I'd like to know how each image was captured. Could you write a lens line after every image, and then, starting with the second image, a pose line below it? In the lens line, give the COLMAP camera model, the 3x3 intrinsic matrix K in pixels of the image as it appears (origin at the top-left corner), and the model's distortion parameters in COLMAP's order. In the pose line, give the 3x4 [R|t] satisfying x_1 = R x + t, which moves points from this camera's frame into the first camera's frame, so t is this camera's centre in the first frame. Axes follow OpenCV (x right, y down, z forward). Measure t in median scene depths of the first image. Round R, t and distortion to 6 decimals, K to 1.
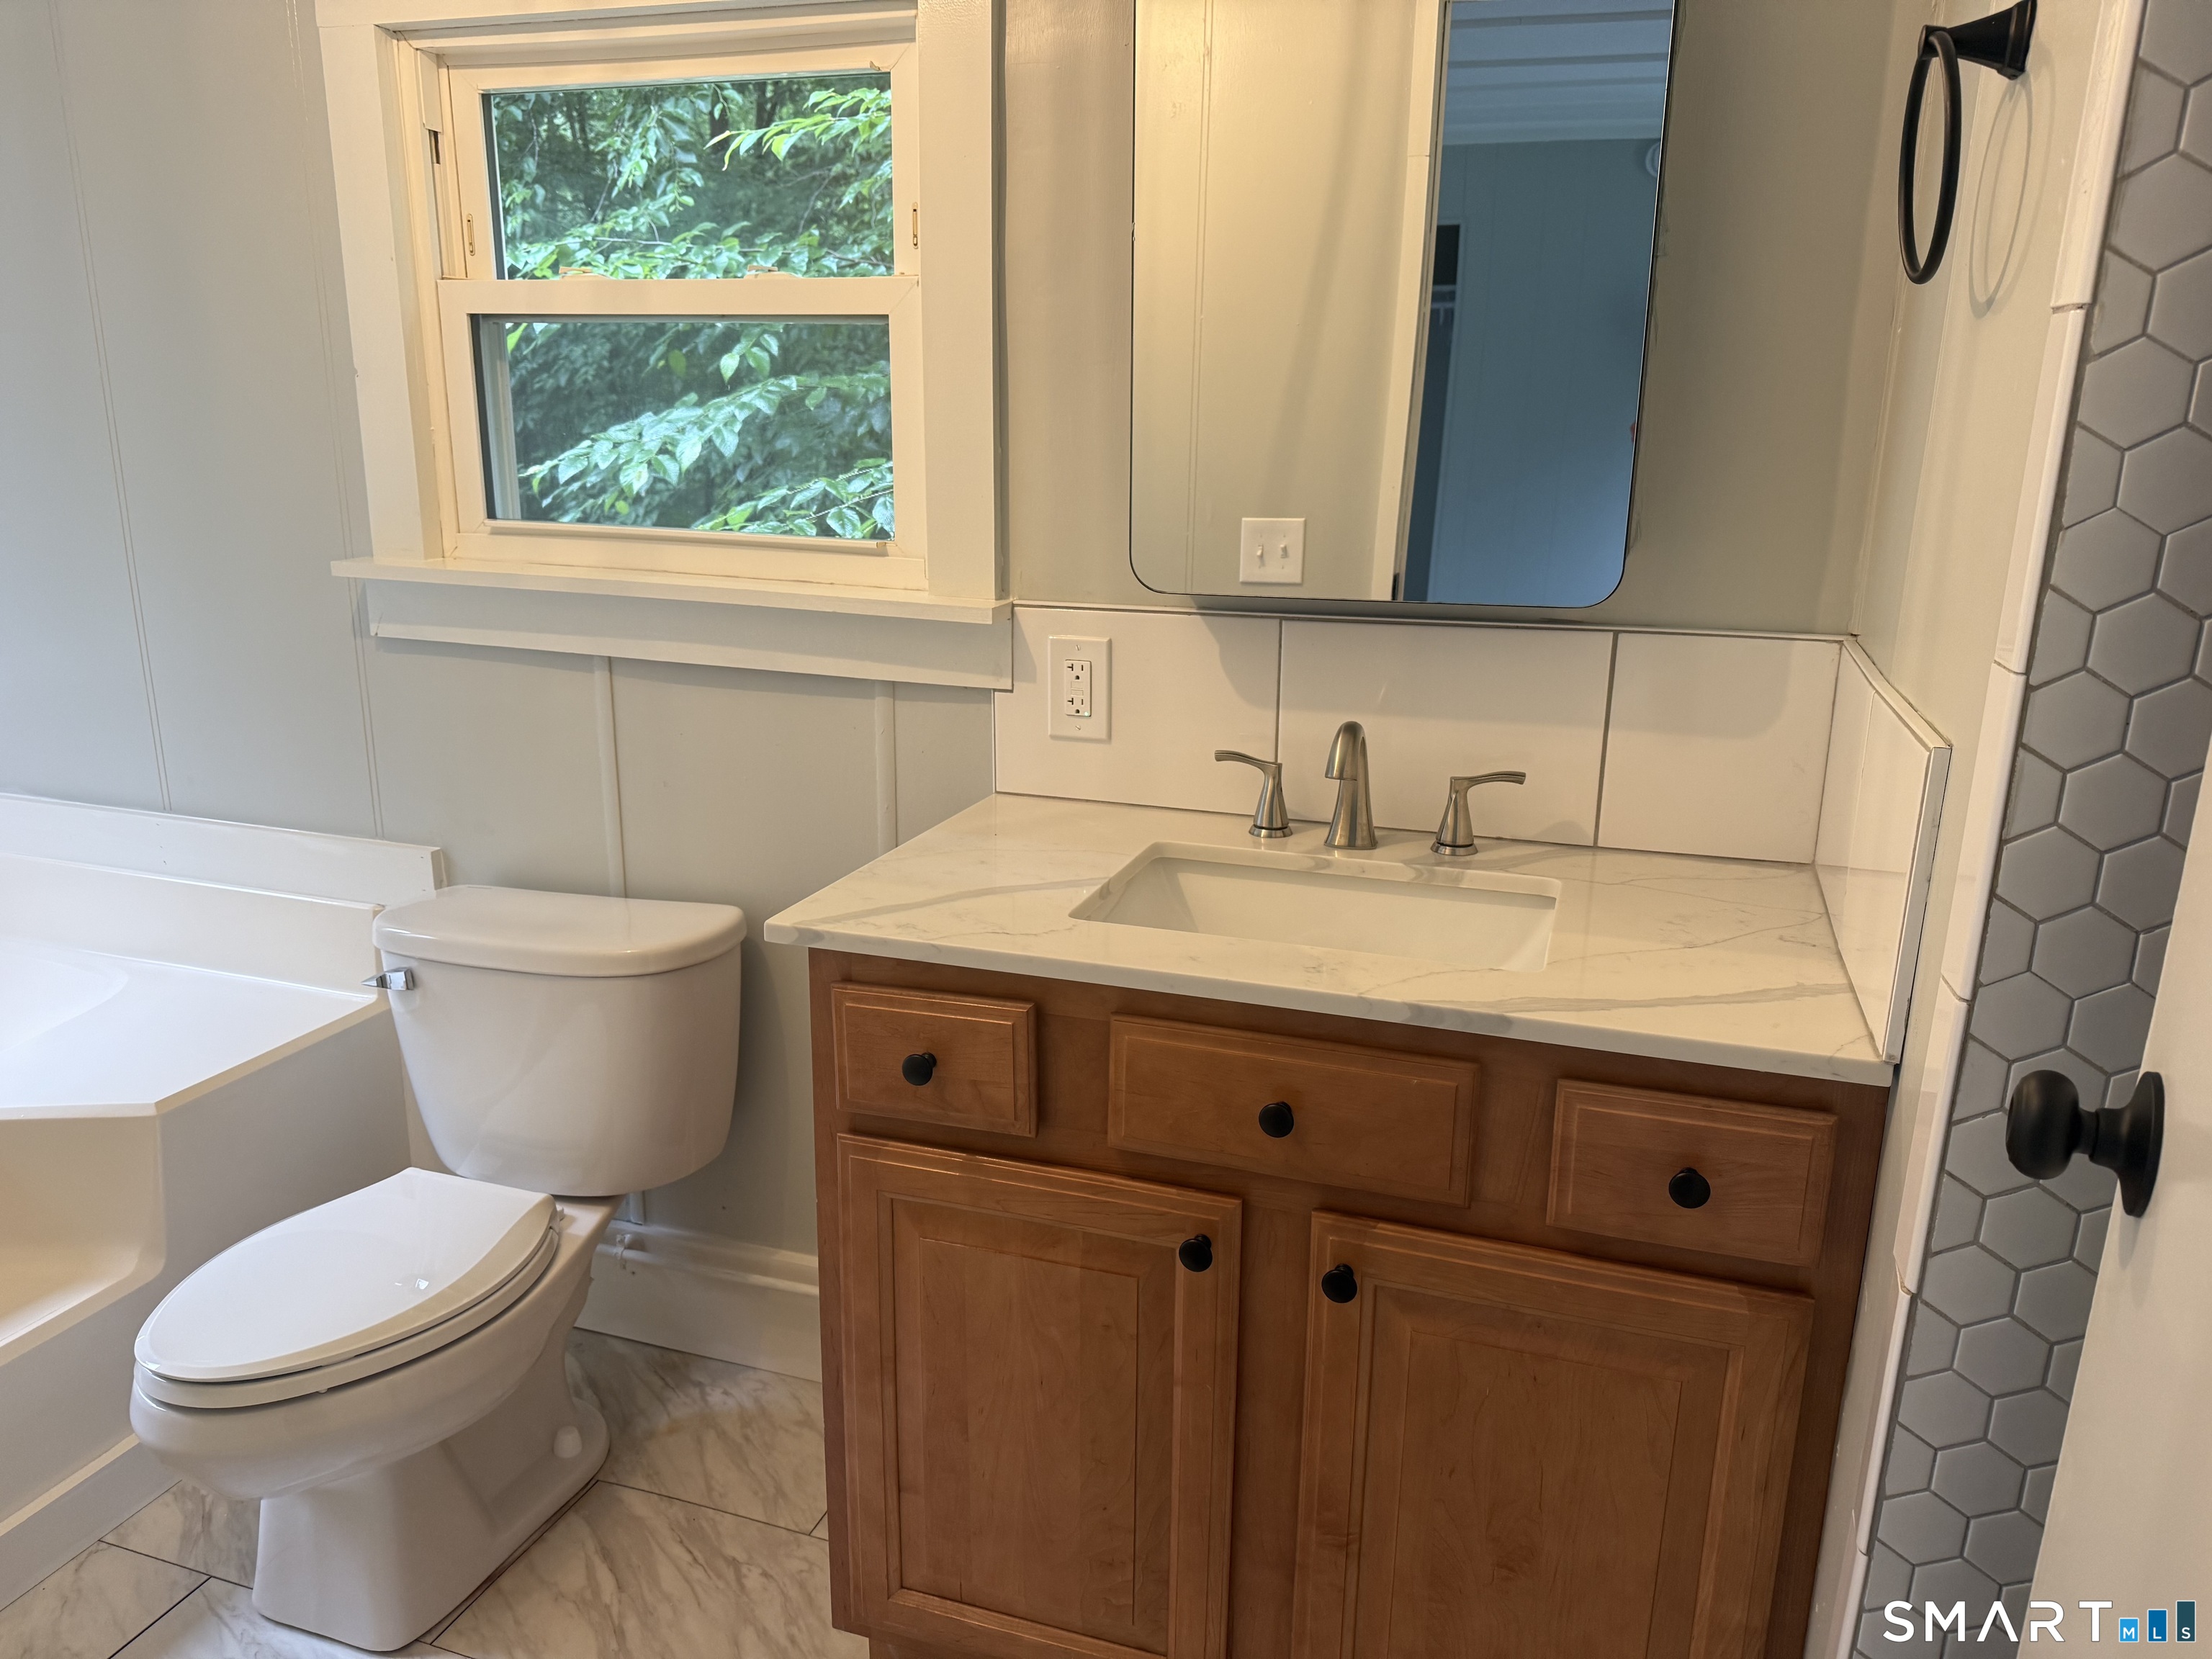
lens RADIAL K [[1534.2, 0, 1100.8], [0, 1534.2, 820.6], [0, 0, 1]] dist [-0.006955, -0.008328]
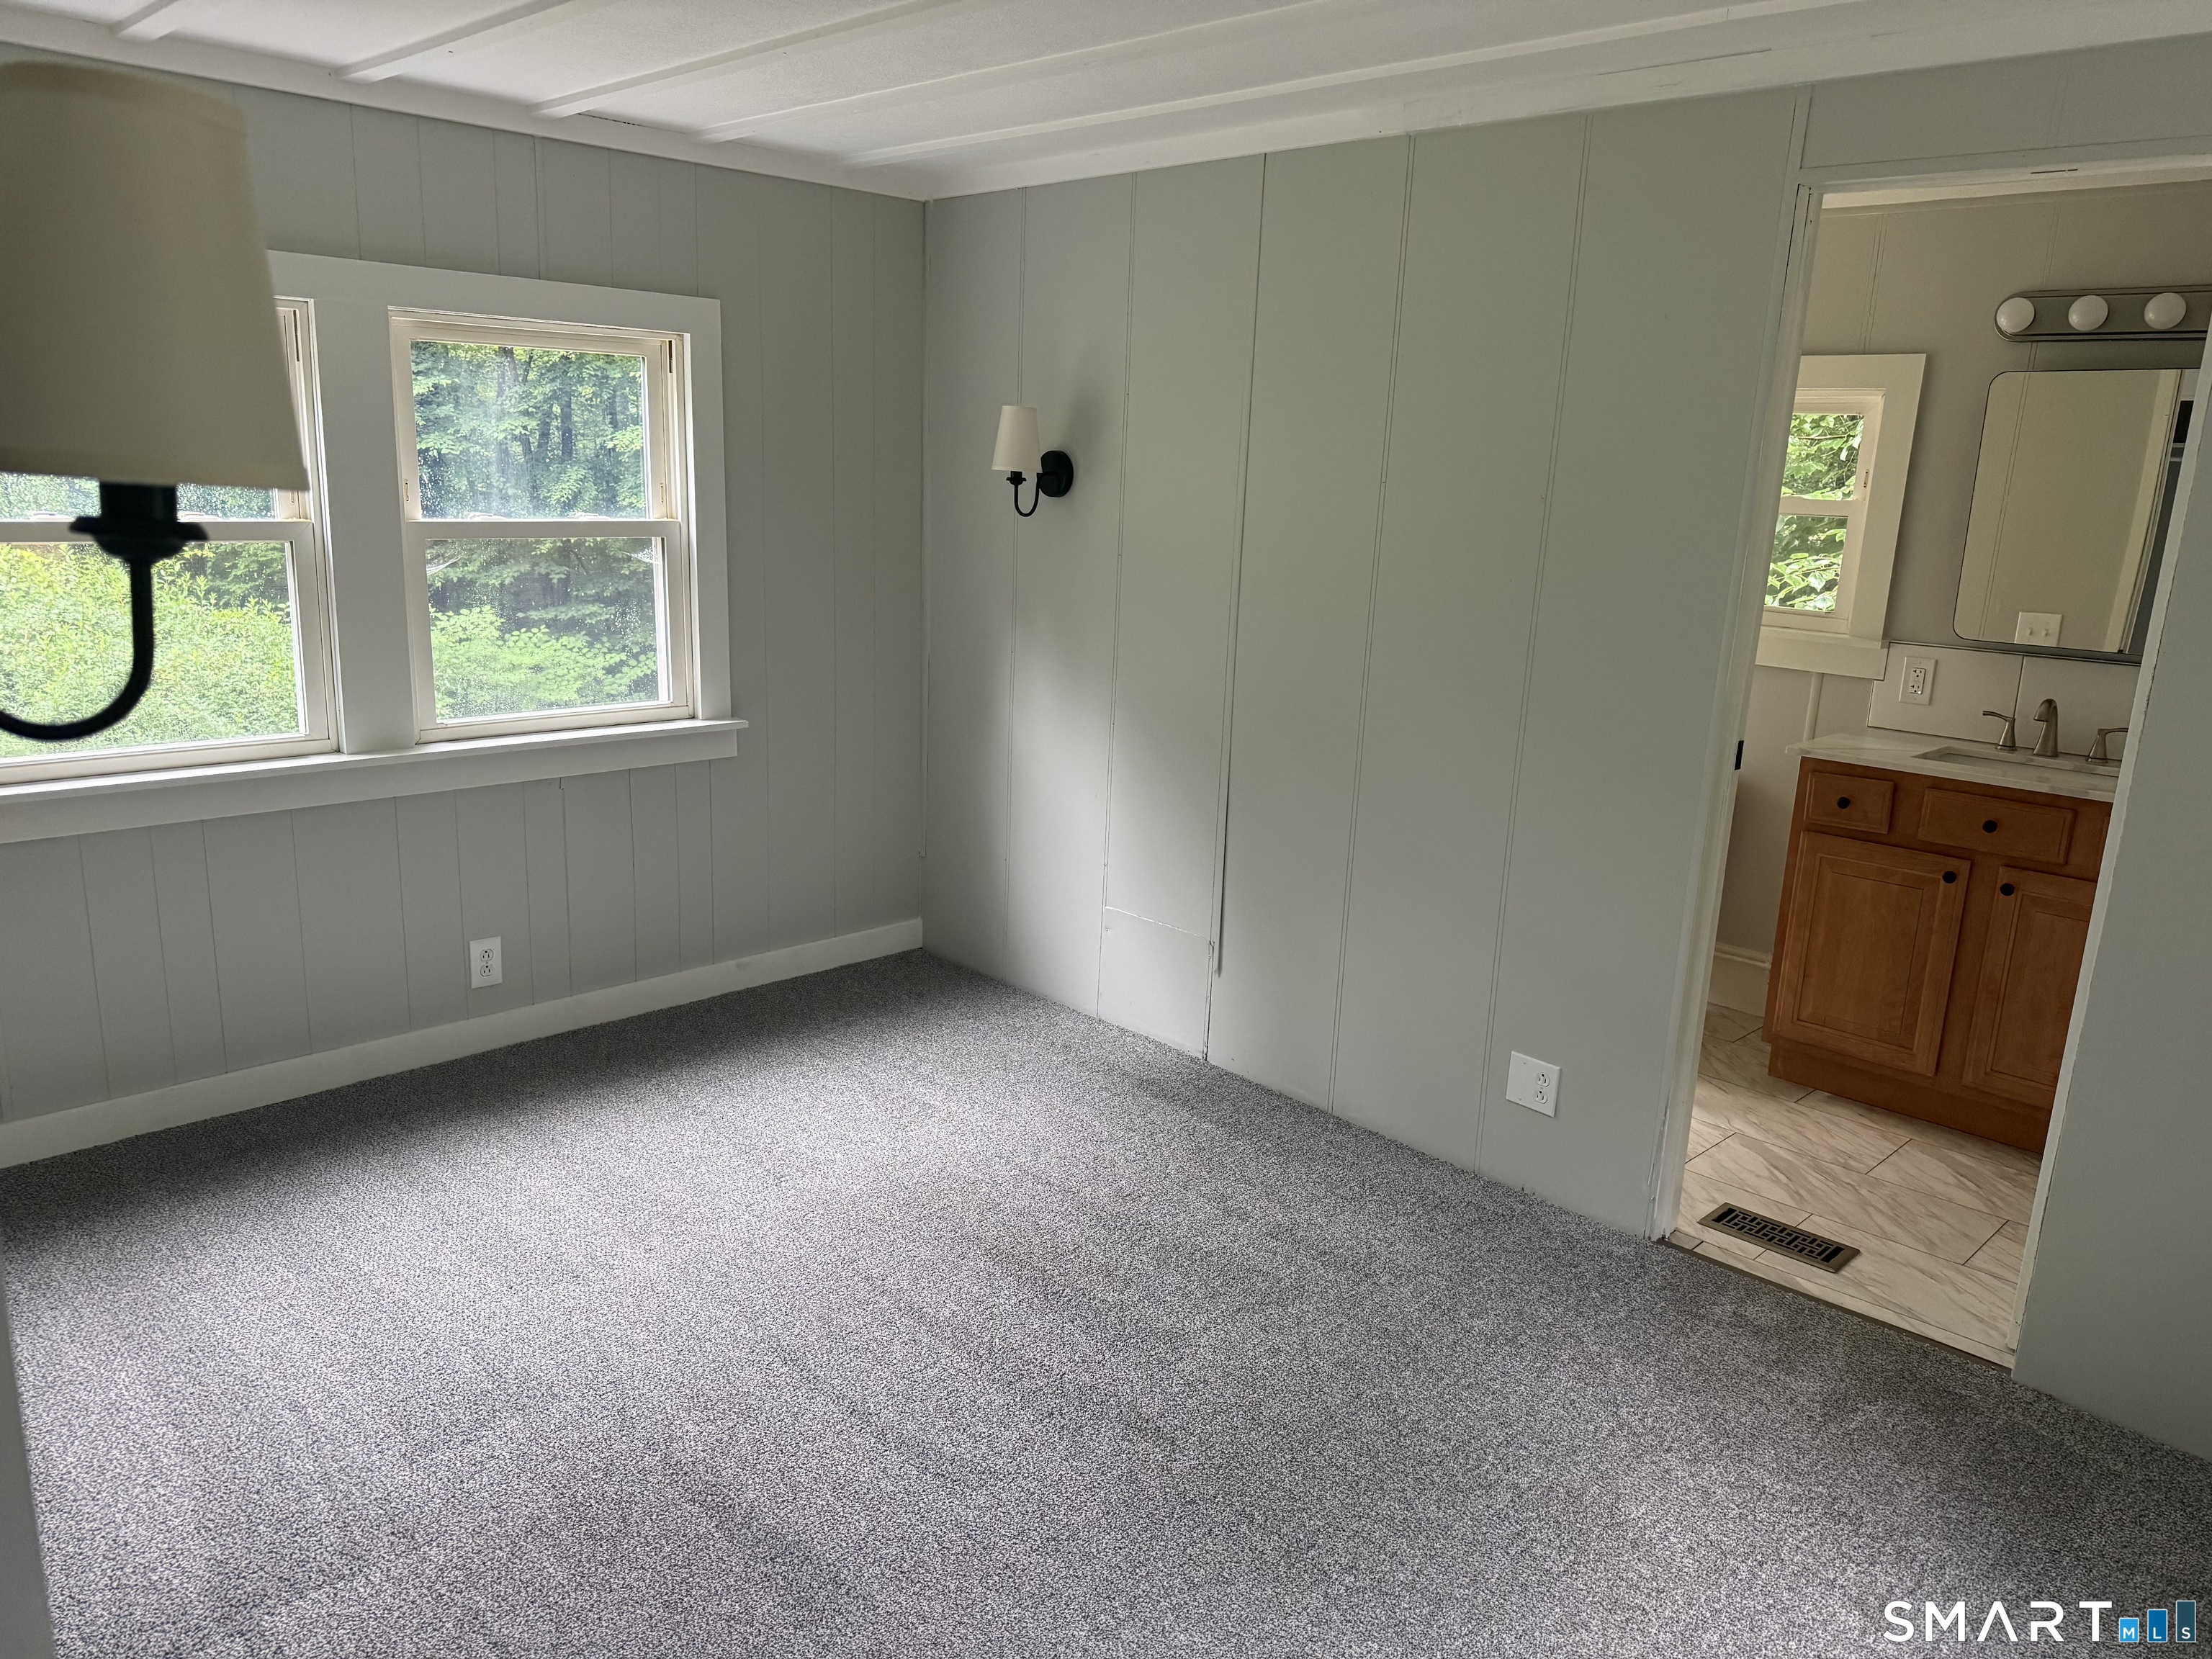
lens RADIAL K [[1534.2, 0, 1100.8], [0, 1534.2, 820.6], [0, 0, 1]] dist [-0.006955, -0.008328]
pose [[0.892736, 0.126271, -0.432524, -0.076135], [-0.139481, 0.990224, 0.001194, 0.245630], [0.428447, 0.059263, 0.901621, -1.320206]]
